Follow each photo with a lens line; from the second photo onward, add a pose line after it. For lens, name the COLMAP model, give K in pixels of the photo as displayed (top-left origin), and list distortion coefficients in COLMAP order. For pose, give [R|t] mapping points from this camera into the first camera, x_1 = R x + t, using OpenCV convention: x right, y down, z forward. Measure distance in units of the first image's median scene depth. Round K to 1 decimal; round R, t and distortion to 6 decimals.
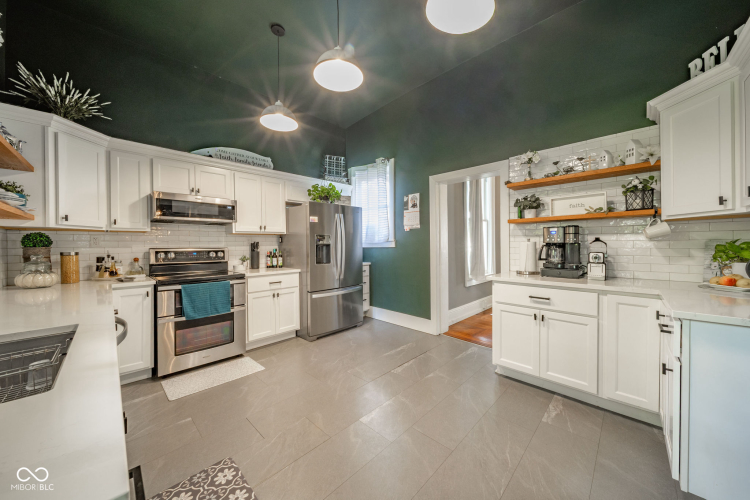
lens RADIAL K [[268.2, 0, 376.0], [0, 268.2, 246.4], [0, 0, 1]] dist [0.000119, 0.000017]
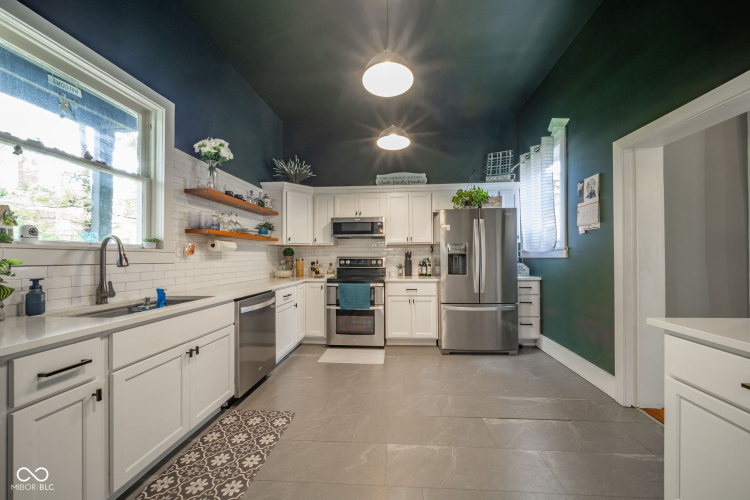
lens RADIAL K [[260.6, 0, 375.8], [0, 260.6, 254.2], [0, 0, 1]] dist [0.000041, 0.000019]
pose [[0.642793, -0.000673, -0.766040, 0.309826], [-0.002372, 0.999993, -0.002869, -0.002966], [0.766037, 0.003661, 0.642787, 0.200362]]
